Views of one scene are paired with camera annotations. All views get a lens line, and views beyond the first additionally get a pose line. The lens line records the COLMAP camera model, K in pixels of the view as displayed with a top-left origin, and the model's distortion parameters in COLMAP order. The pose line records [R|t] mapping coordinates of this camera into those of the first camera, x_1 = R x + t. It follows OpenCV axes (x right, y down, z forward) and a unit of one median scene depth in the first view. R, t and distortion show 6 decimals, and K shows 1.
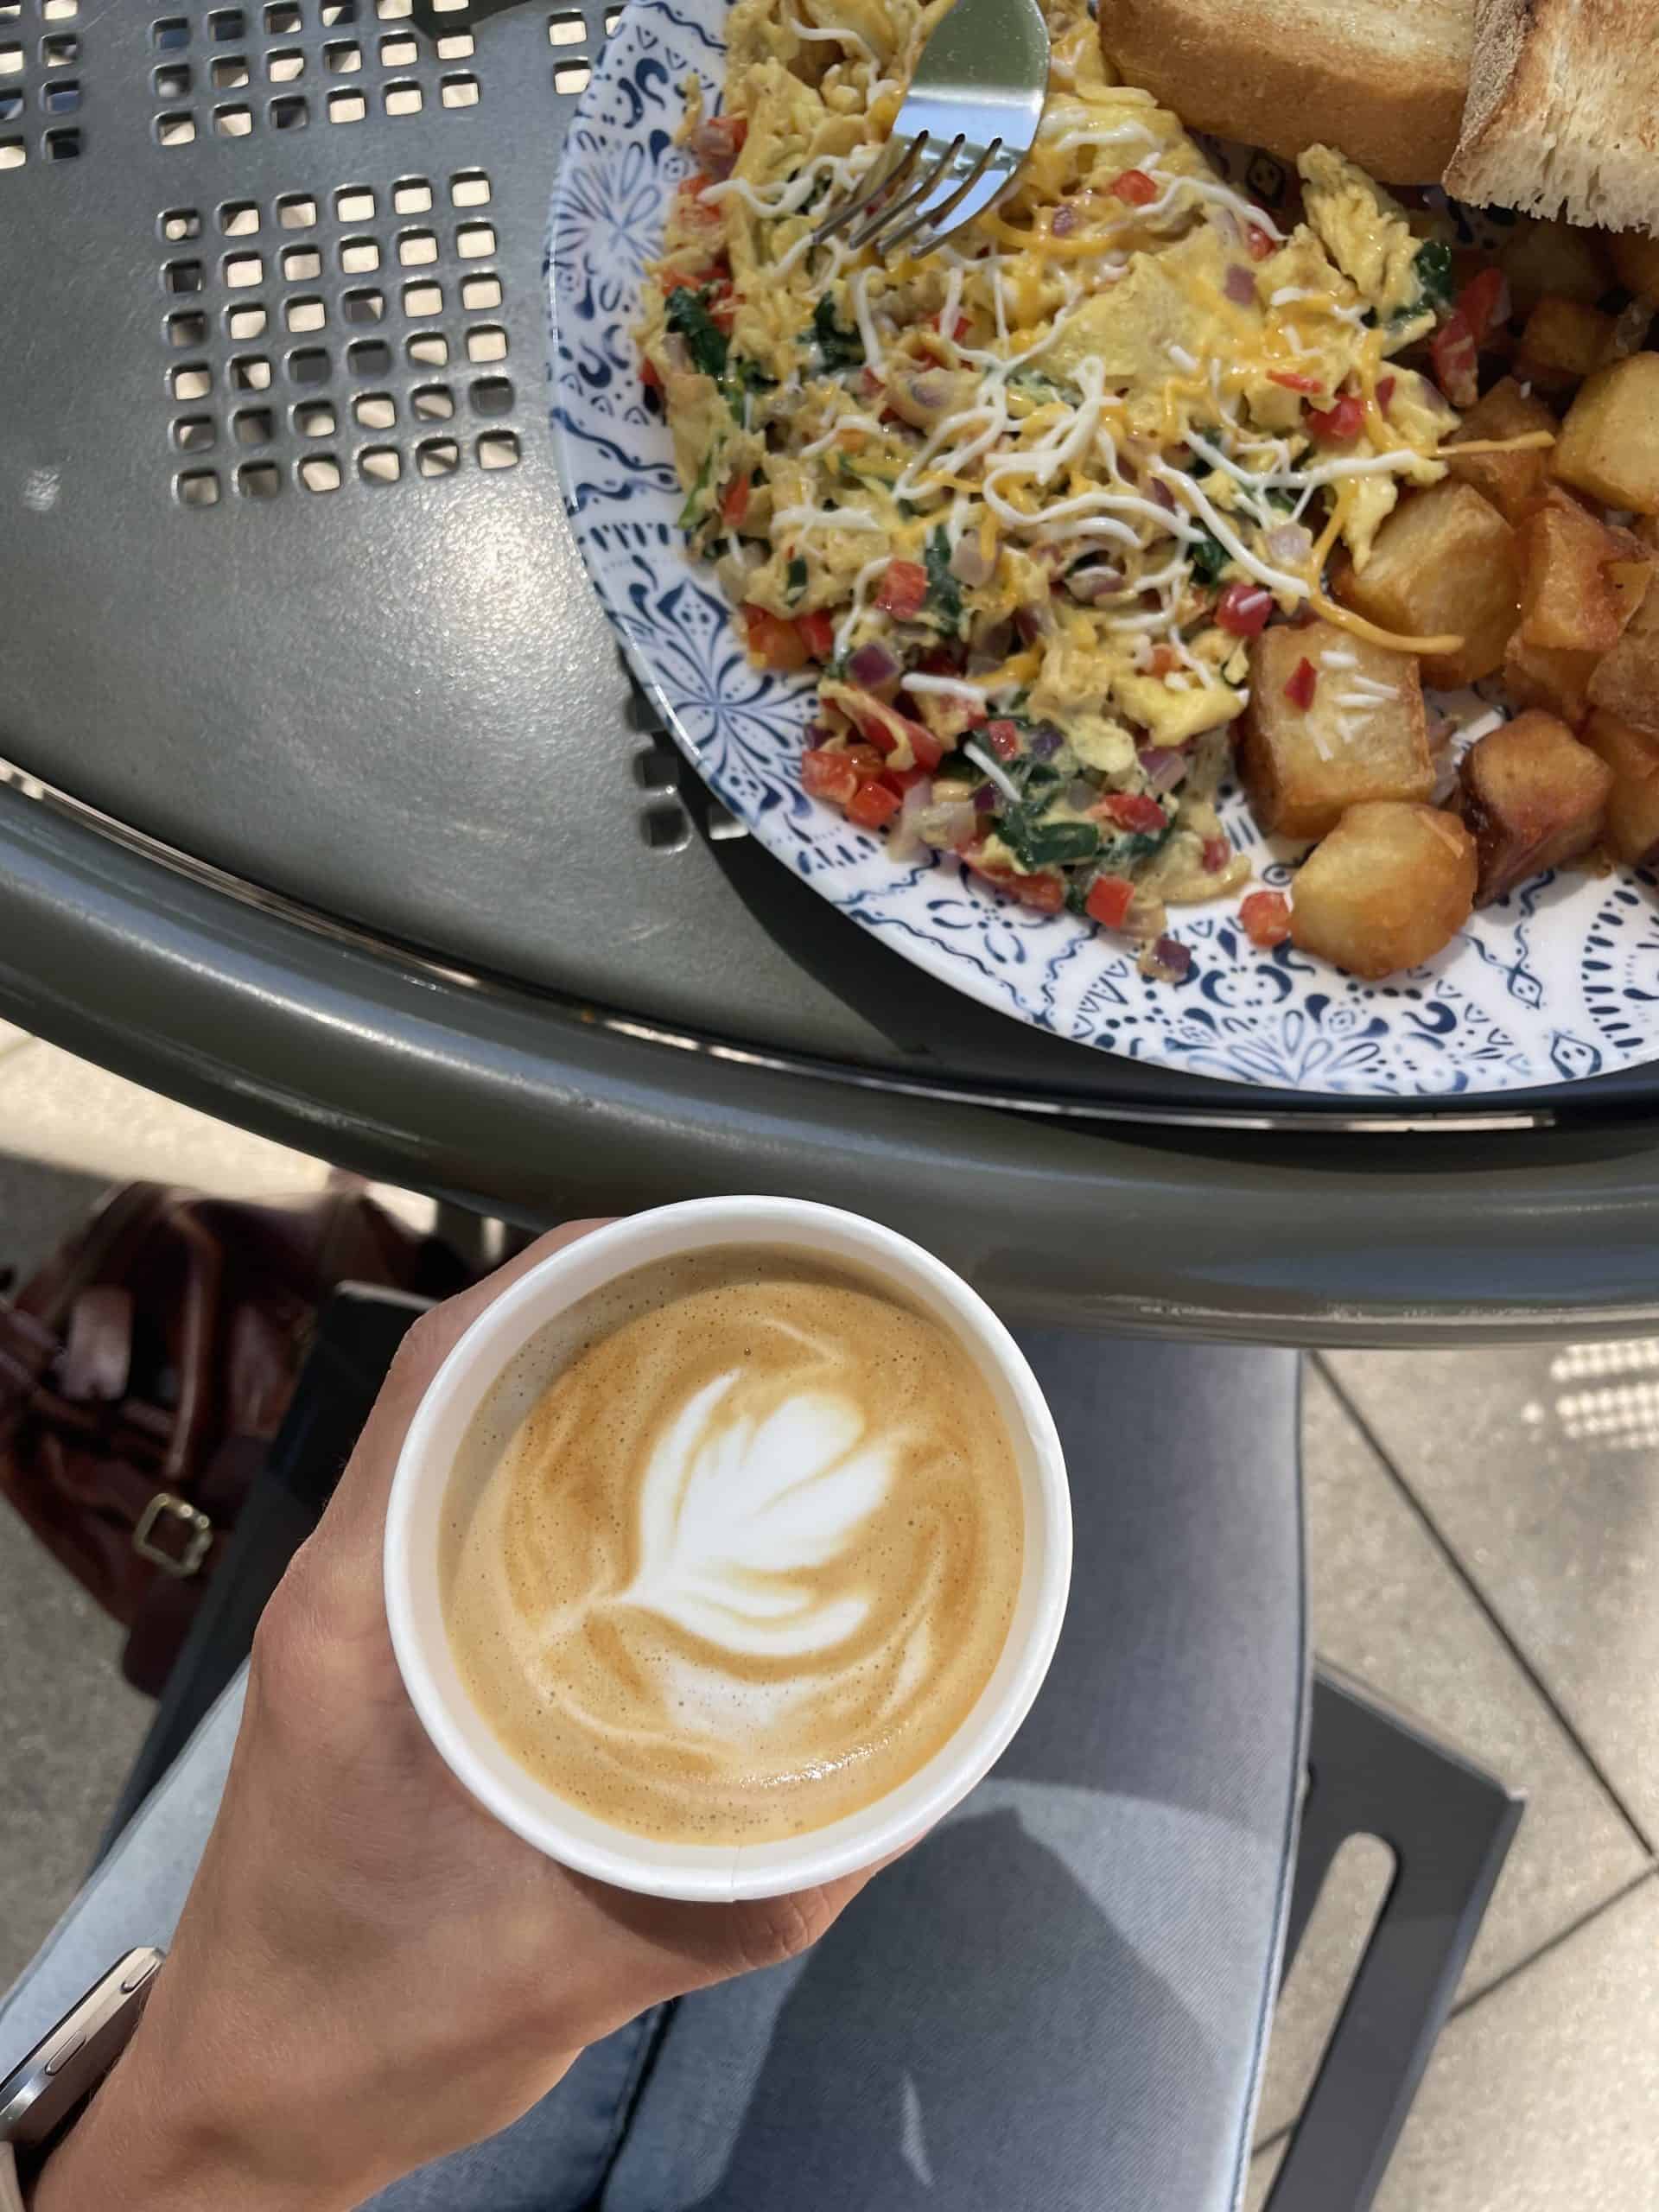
lens RADIAL K [[1713.3, 0, 827.8], [0, 1713.3, 1092.4], [0, 0, 1]] dist [0.084089, -0.131655]
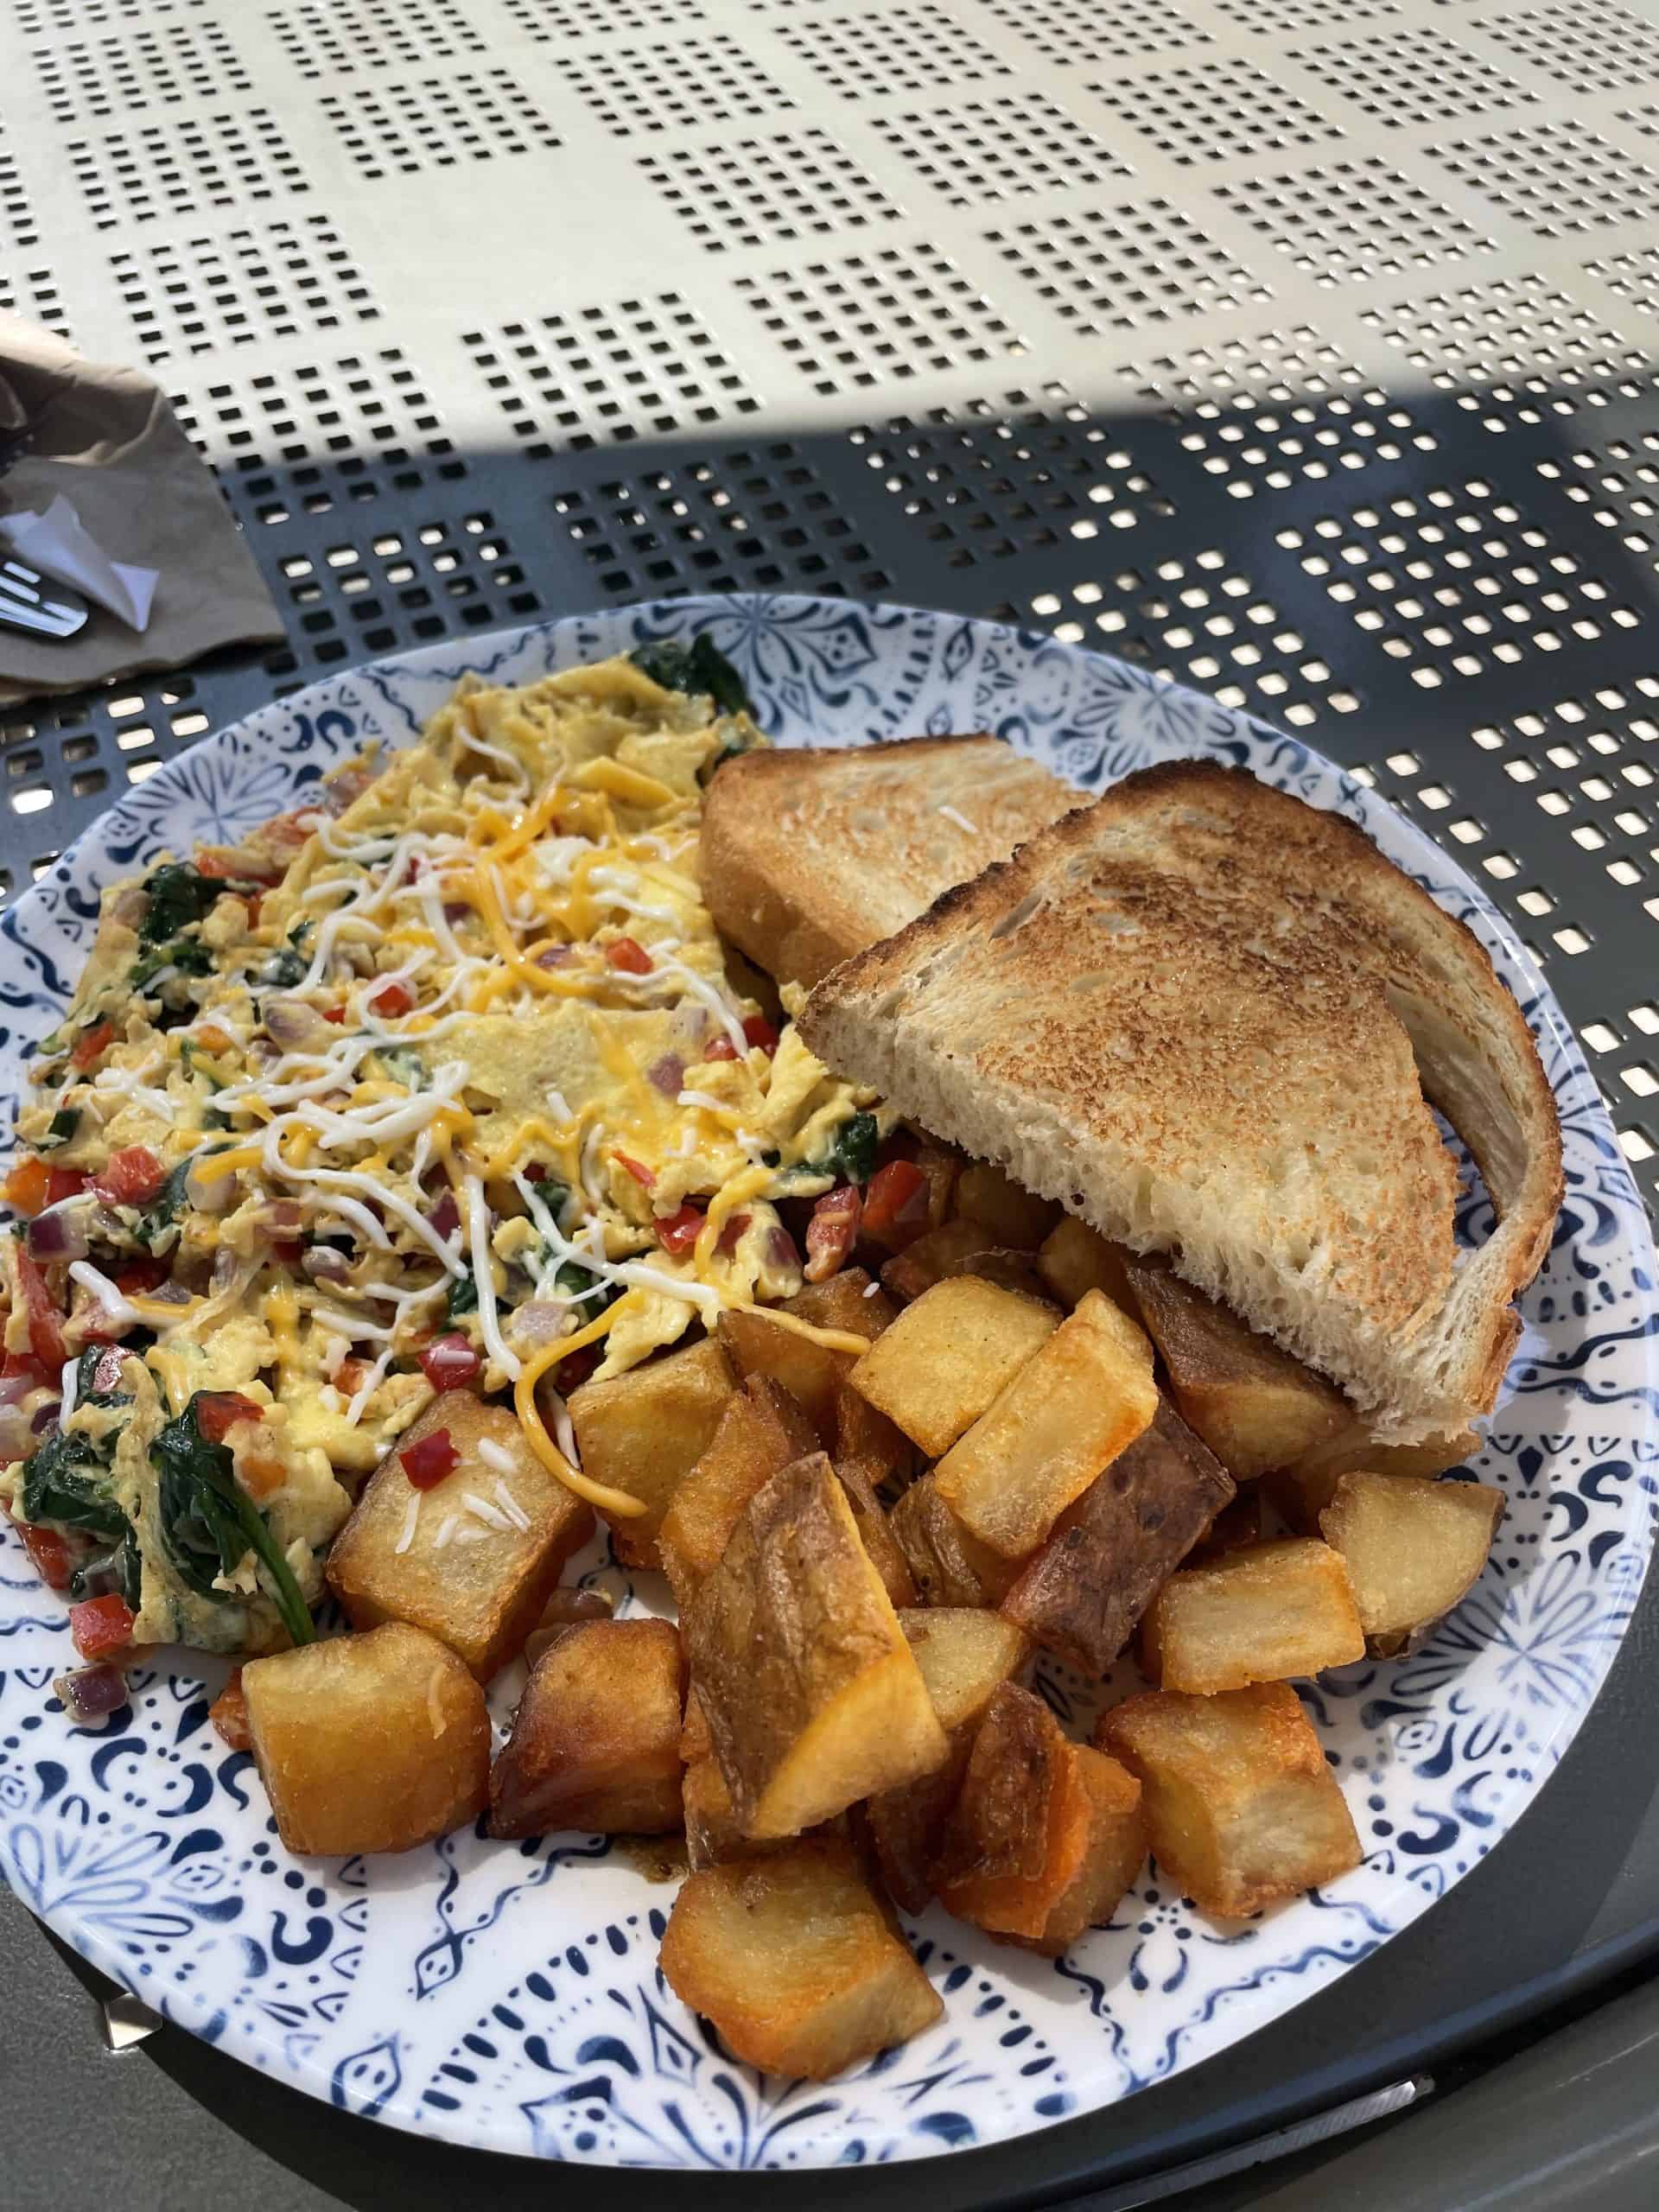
lens RADIAL K [[1713.3, 0, 827.8], [0, 1713.3, 1092.4], [0, 0, 1]] dist [0.084089, -0.131655]
pose [[0.881788, 0.381556, -0.277244, 0.600641], [-0.465101, 0.801045, -0.376839, -0.153162], [0.078300, 0.461239, 0.883814, 0.196474]]
